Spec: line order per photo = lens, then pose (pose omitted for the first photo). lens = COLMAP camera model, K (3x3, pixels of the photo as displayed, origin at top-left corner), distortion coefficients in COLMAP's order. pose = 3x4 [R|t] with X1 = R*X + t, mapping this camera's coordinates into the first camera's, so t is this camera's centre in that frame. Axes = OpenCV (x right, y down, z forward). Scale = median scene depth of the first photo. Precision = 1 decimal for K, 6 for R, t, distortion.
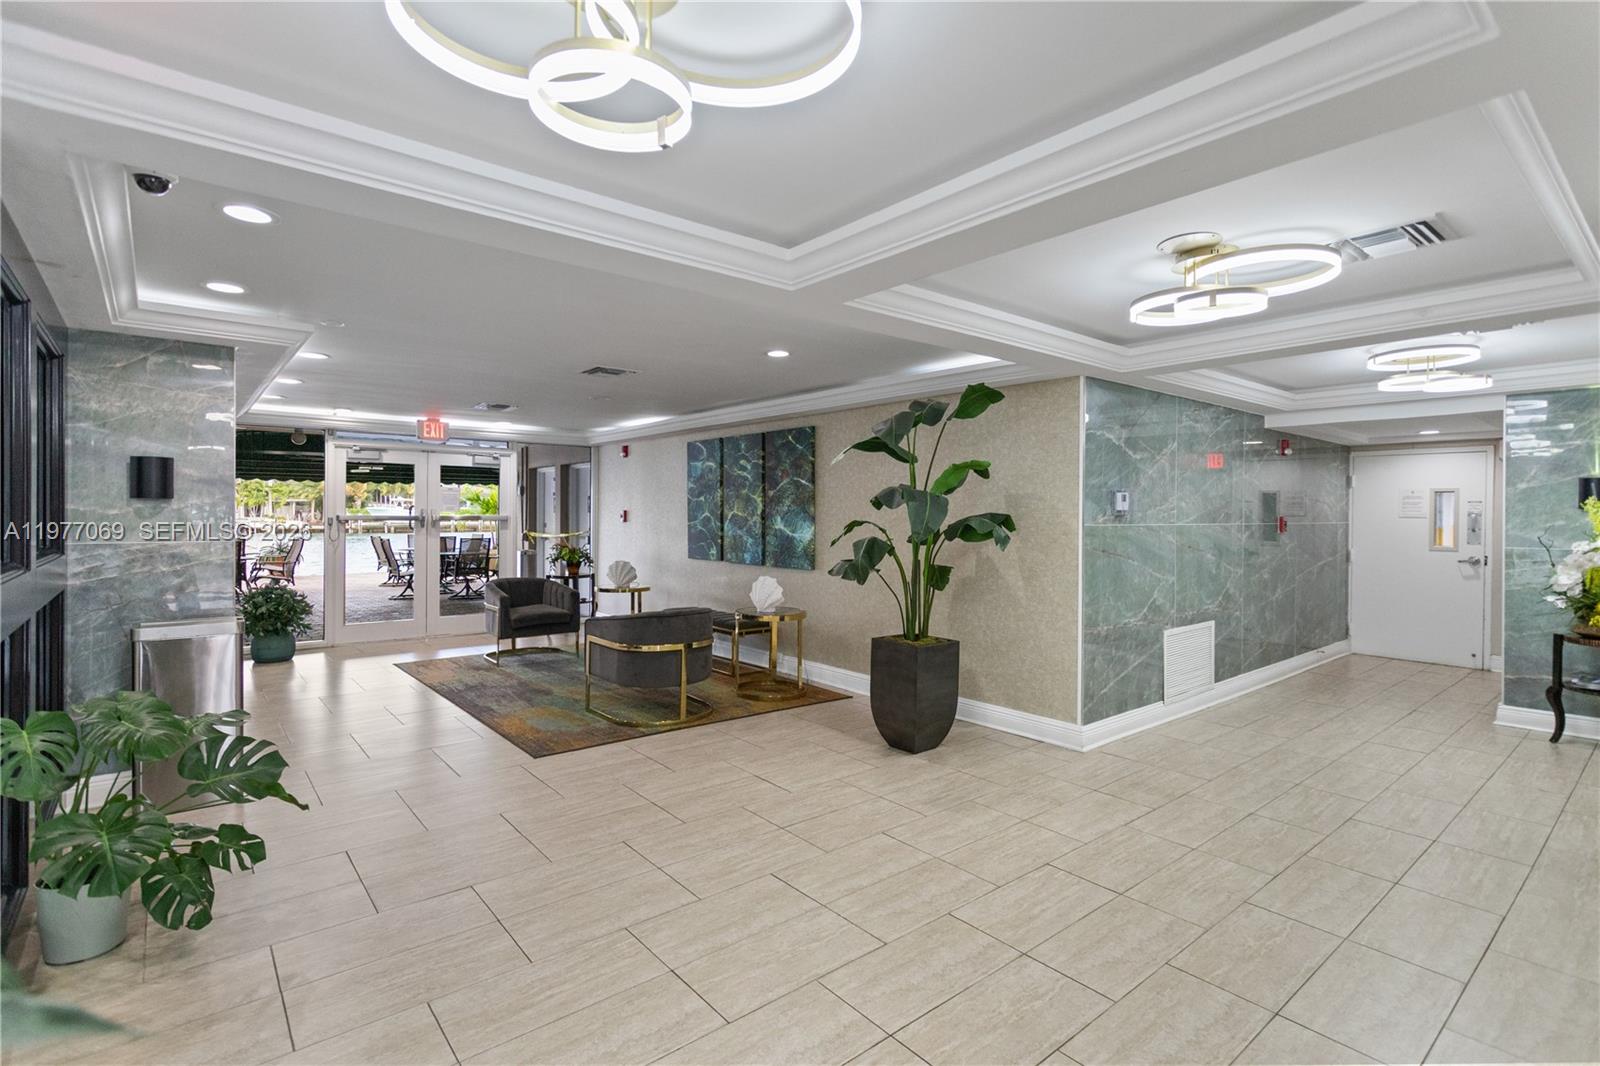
lens RADIAL K [[763.4, 0, 800.0], [0, 763.4, 533.0], [0, 0, 1]] dist [0.017595, 0.000576]
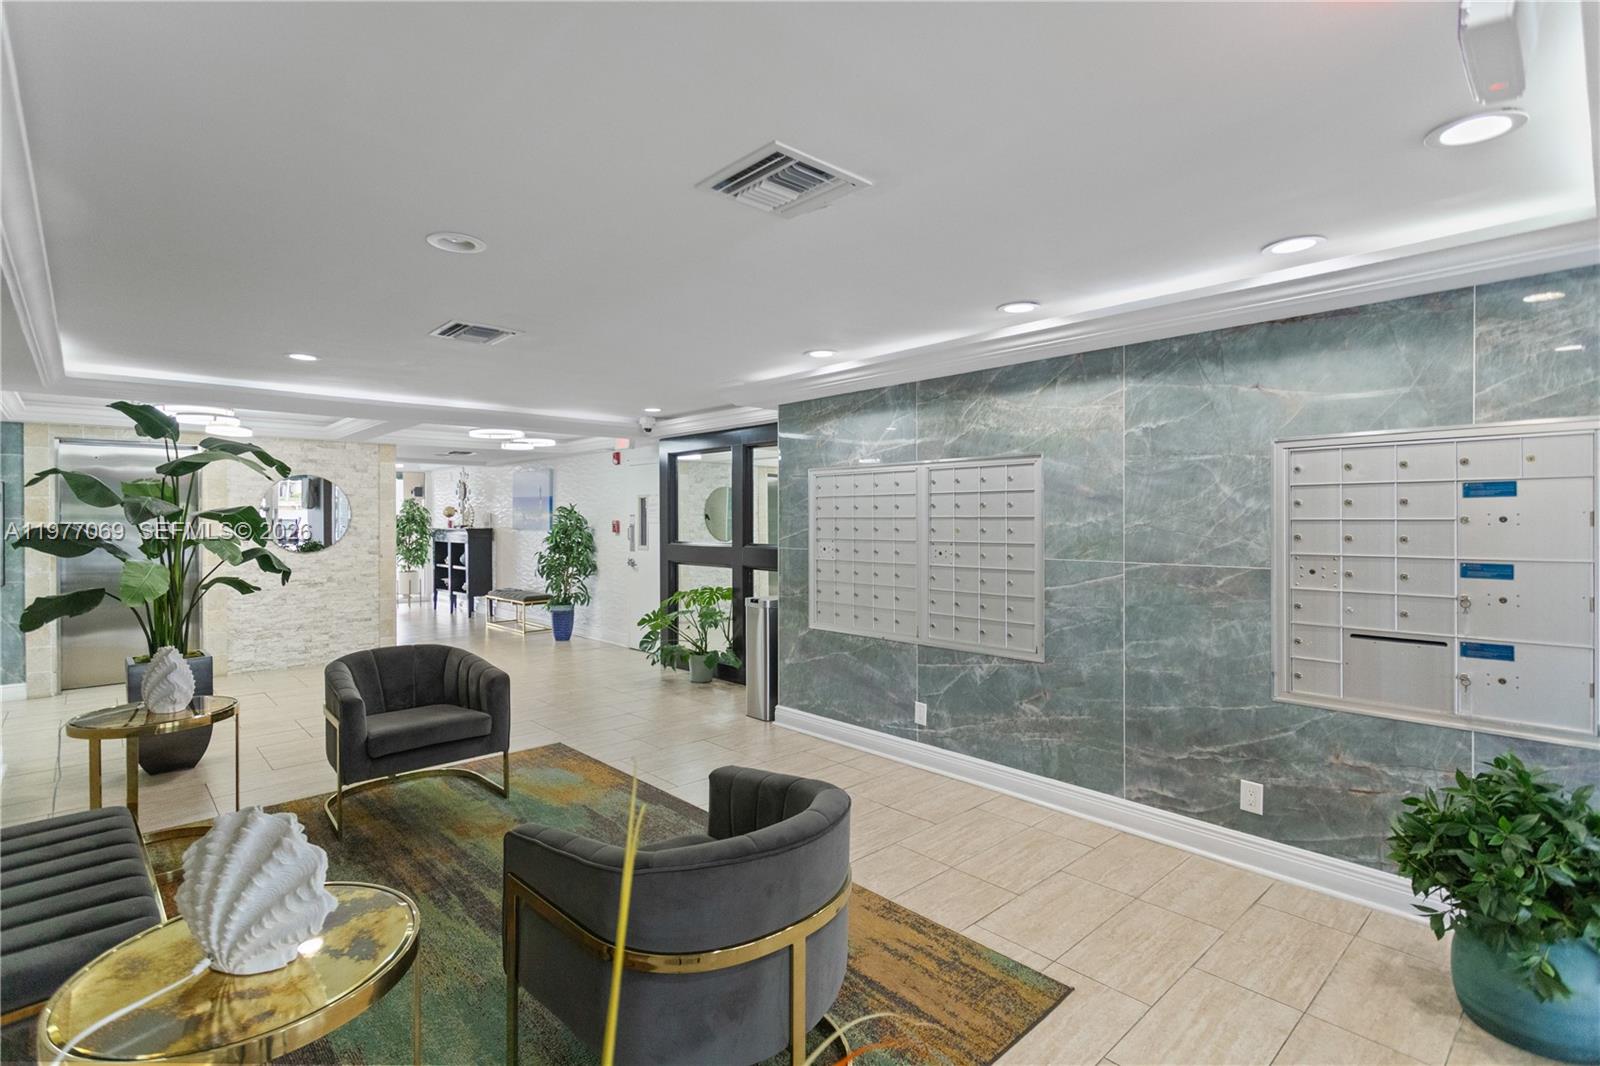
lens RADIAL K [[763.4, 0, 800.0], [0, 763.4, 533.0], [0, 0, 1]] dist [0.017595, 0.000576]
pose [[0.051074, 0.005060, -0.998682, 0.139849], [-0.021205, 0.999767, 0.003982, -0.020747], [0.998470, 0.020973, 0.051170, 0.598034]]
